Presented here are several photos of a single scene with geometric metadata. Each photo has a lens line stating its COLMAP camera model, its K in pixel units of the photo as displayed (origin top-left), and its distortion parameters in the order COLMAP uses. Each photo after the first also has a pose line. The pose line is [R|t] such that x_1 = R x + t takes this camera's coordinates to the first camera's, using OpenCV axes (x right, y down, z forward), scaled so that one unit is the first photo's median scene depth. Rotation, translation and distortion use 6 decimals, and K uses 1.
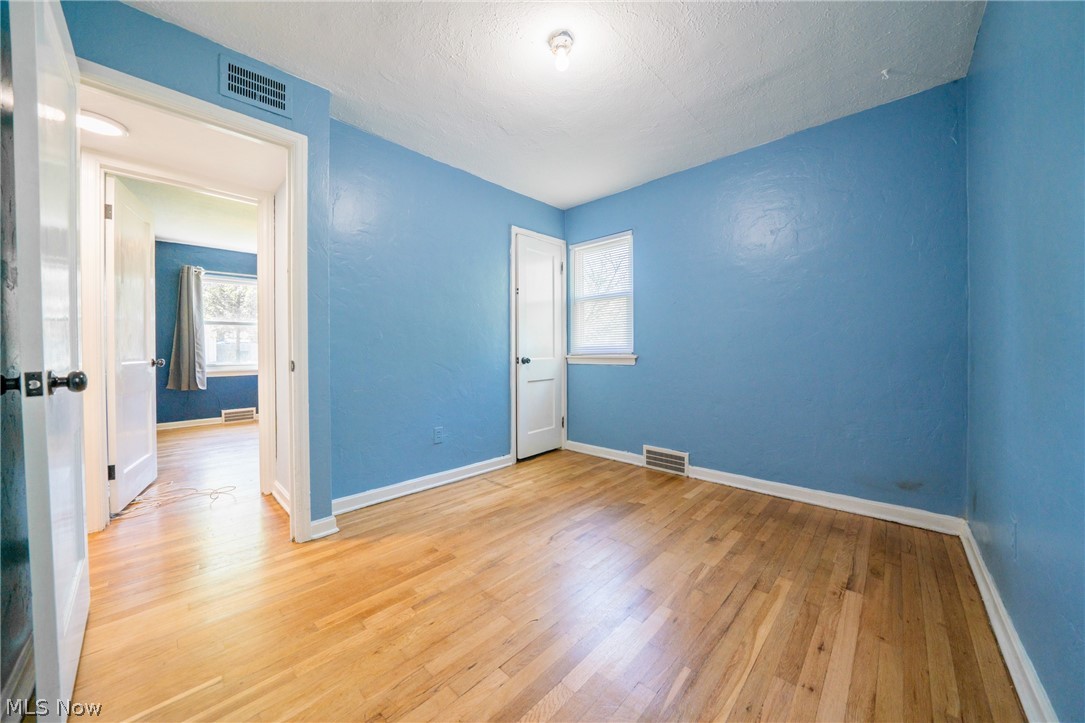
lens RADIAL K [[379.0, 0, 542.1], [0, 379.0, 356.0], [0, 0, 1]] dist [-0.015640, 0.000565]
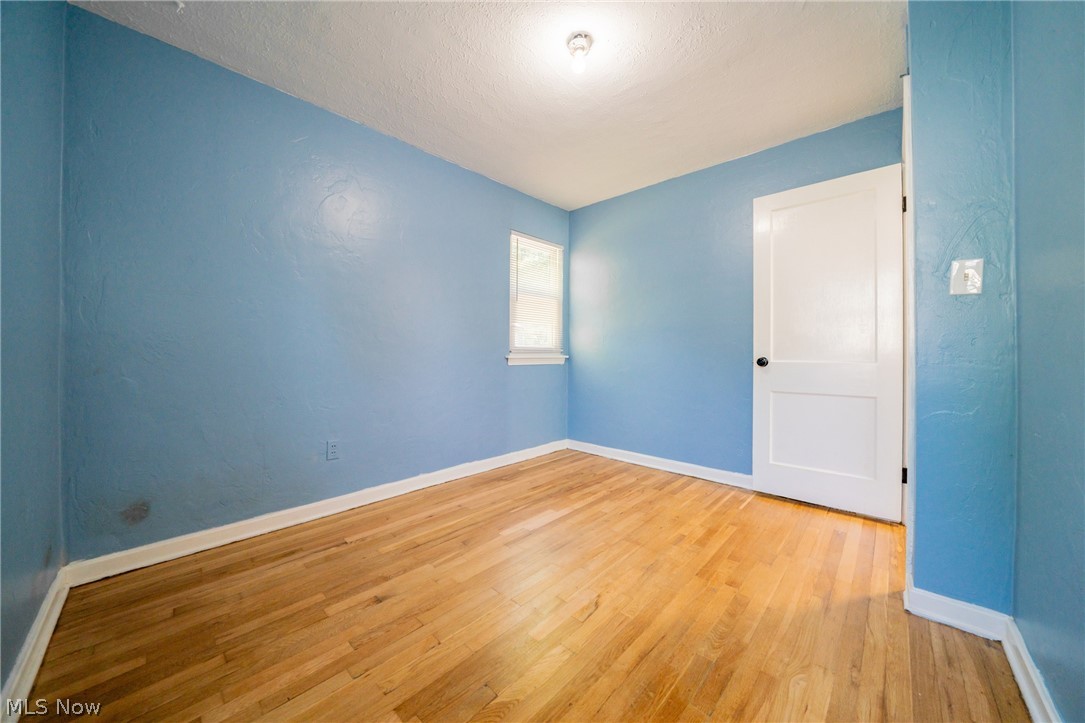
lens RADIAL K [[379.0, 0, 542.6], [0, 379.0, 356.5], [0, 0, 1]] dist [-0.015640, 0.000565]
pose [[-0.999997, 0.000957, -0.002157, 0.155090], [0.000905, 0.999710, 0.024065, -0.020044], [0.002180, 0.024063, -0.999708, 2.038831]]
